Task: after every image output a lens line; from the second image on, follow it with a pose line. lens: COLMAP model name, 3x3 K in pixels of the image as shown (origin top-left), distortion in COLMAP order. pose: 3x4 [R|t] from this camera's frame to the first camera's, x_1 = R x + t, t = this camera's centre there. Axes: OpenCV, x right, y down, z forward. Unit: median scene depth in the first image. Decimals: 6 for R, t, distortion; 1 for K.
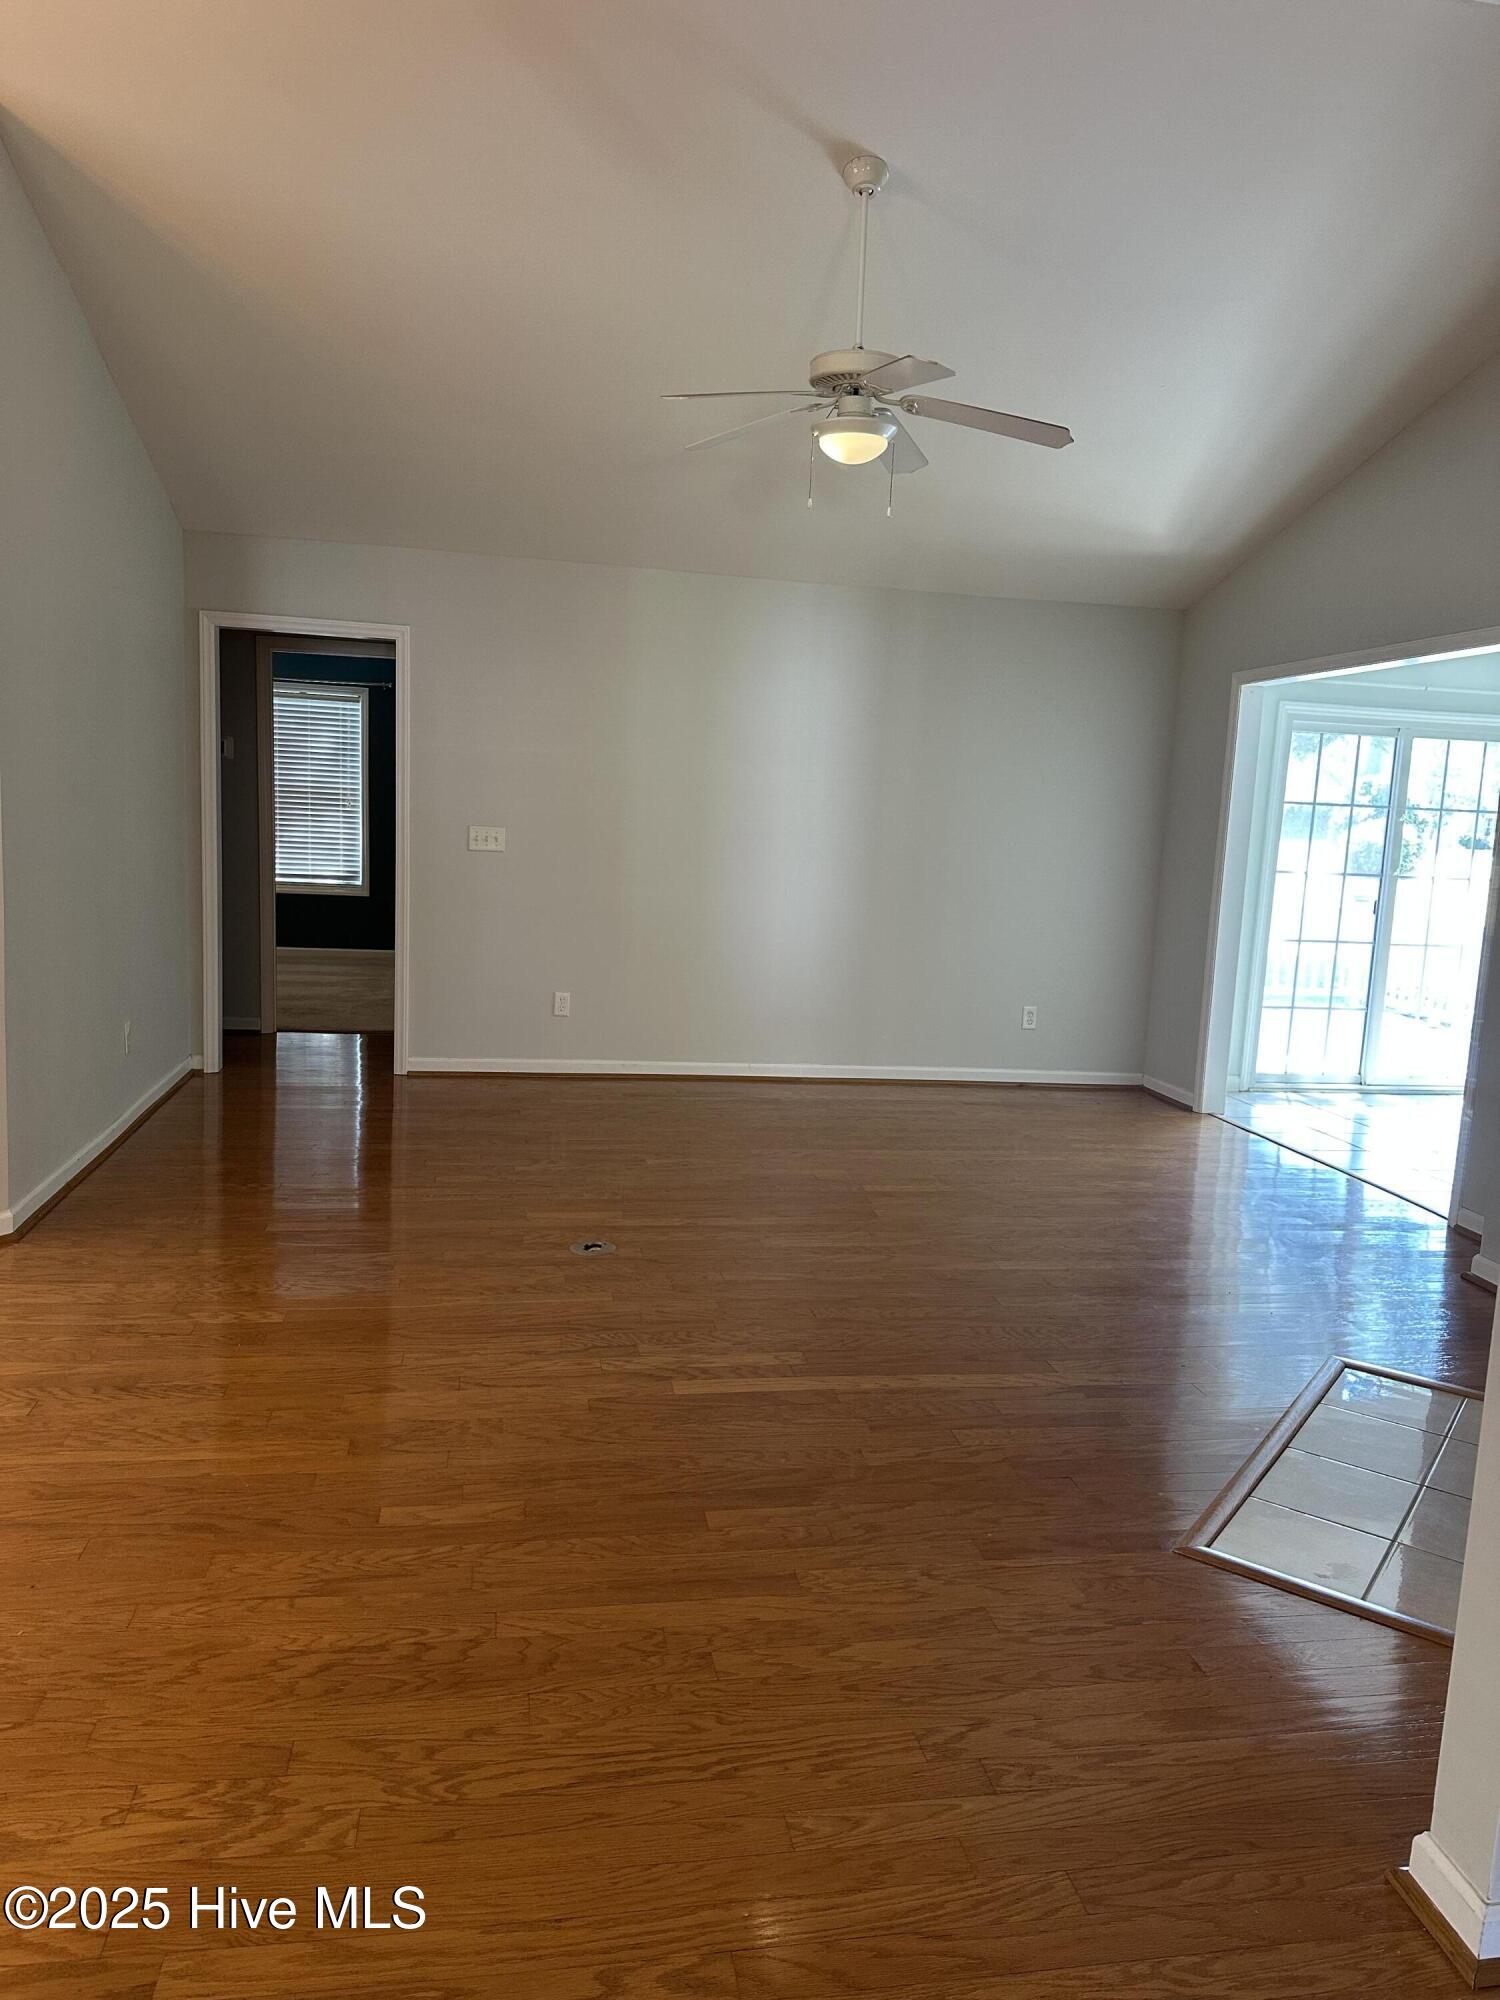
lens RADIAL K [[1418.3, 0, 761.4], [0, 1418.3, 1001.6], [0, 0, 1]] dist [0.009604, -0.013888]
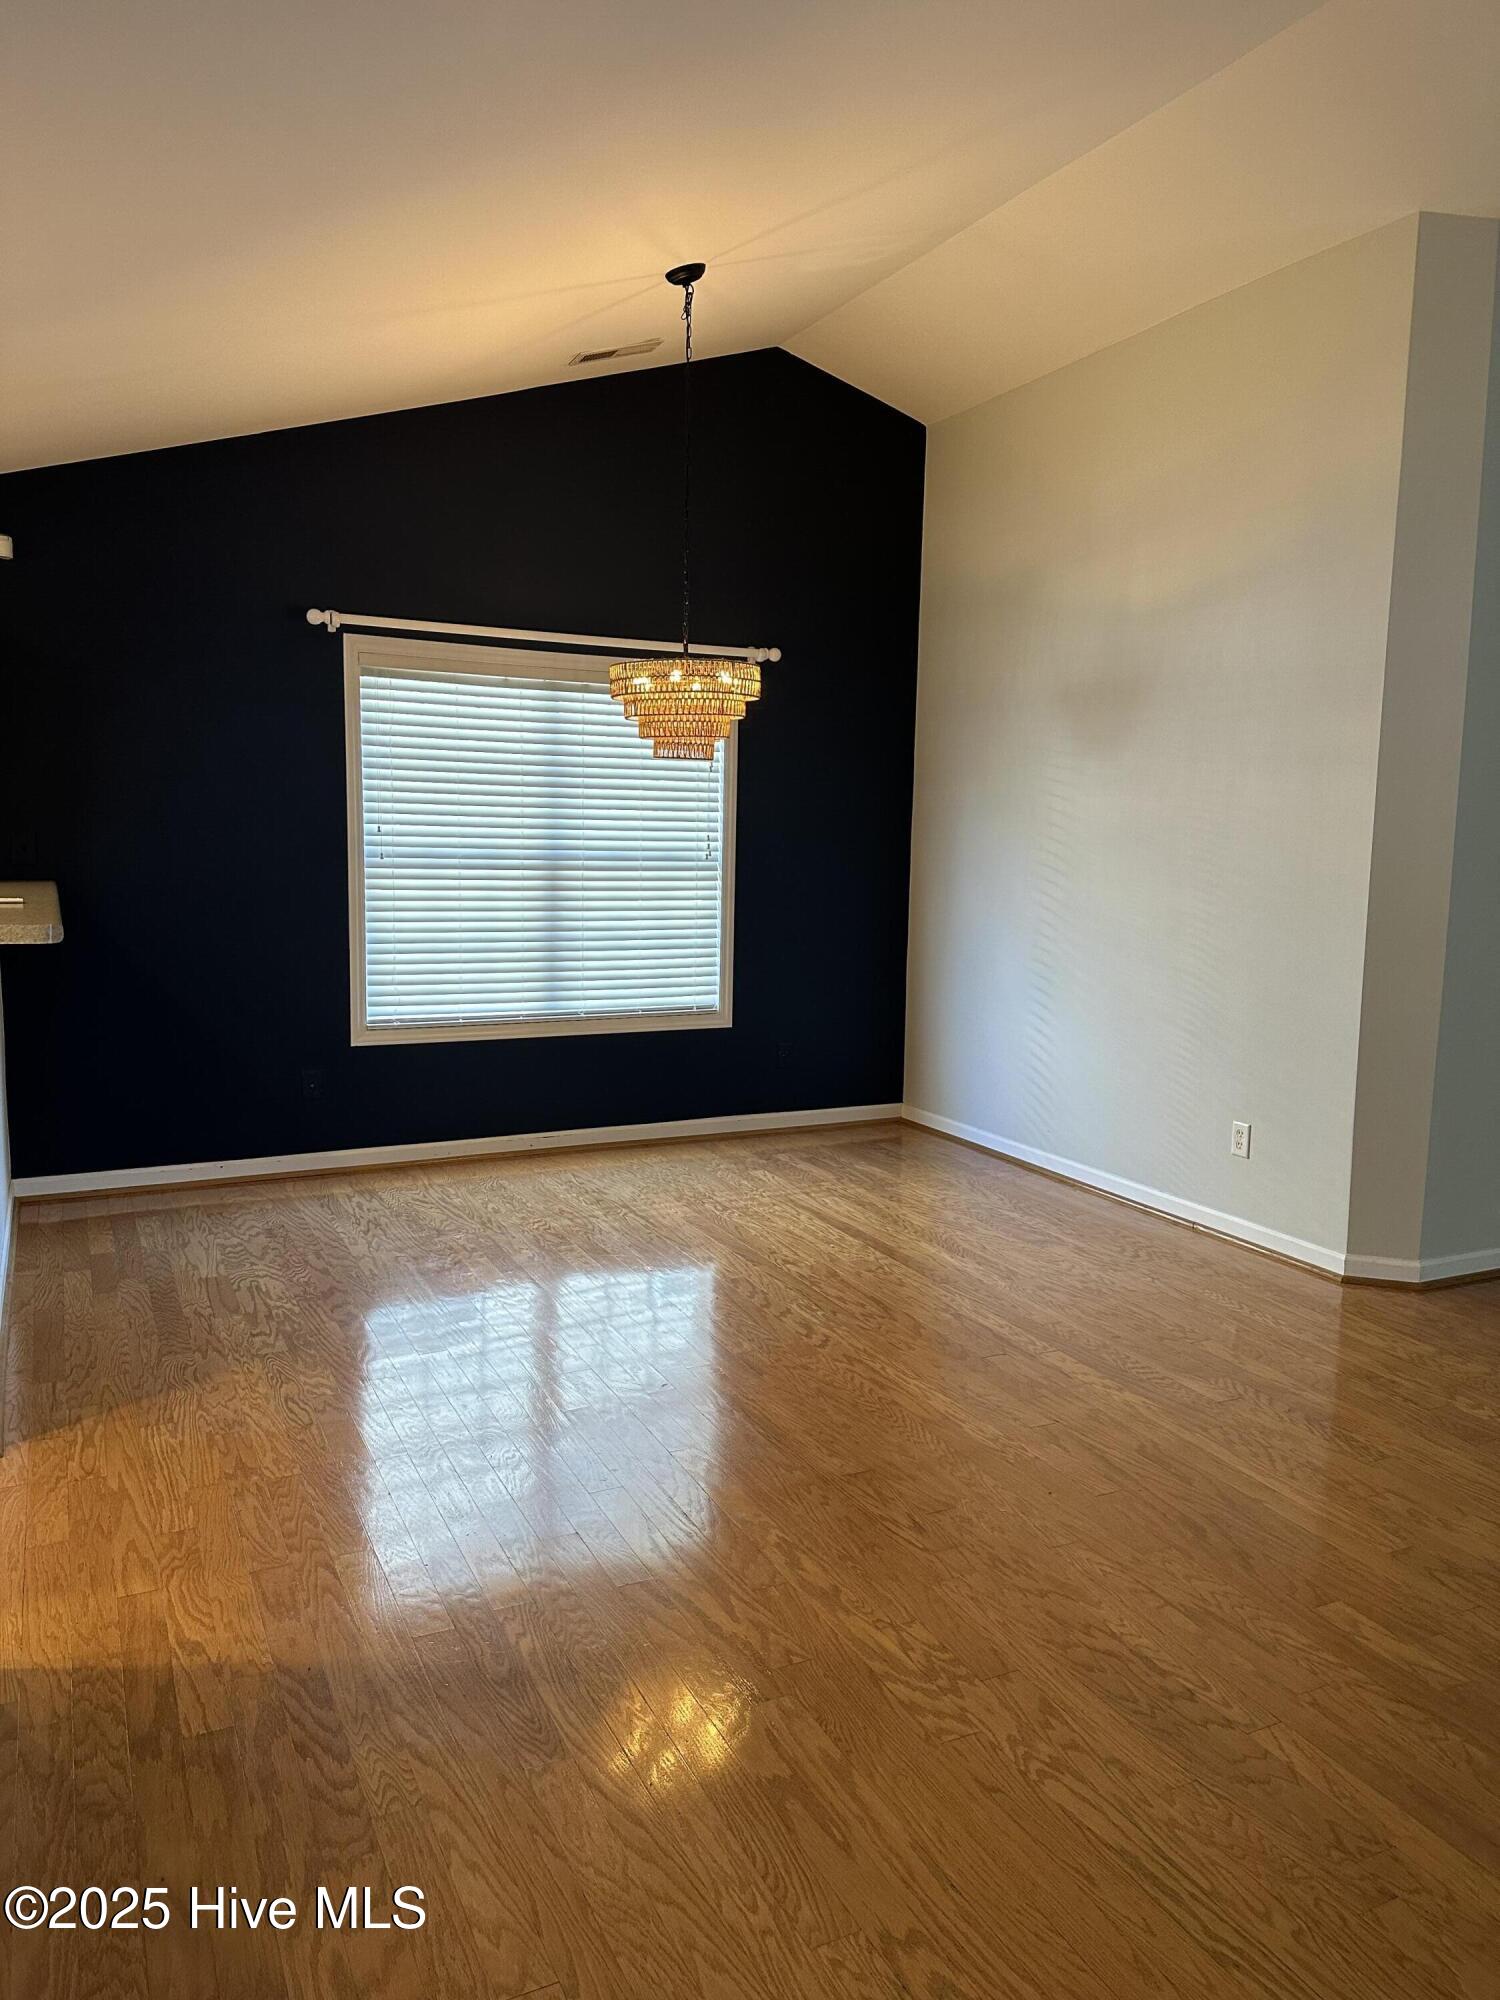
lens RADIAL K [[1418.3, 0, 765.3], [0, 1418.3, 1001.1], [0, 0, 1]] dist [0.009604, -0.013888]
pose [[0.288498, 0.083367, -0.953844, 0.683969], [-0.143963, 0.988654, 0.042866, -0.045779], [0.946596, 0.124952, 0.297227, 0.385760]]
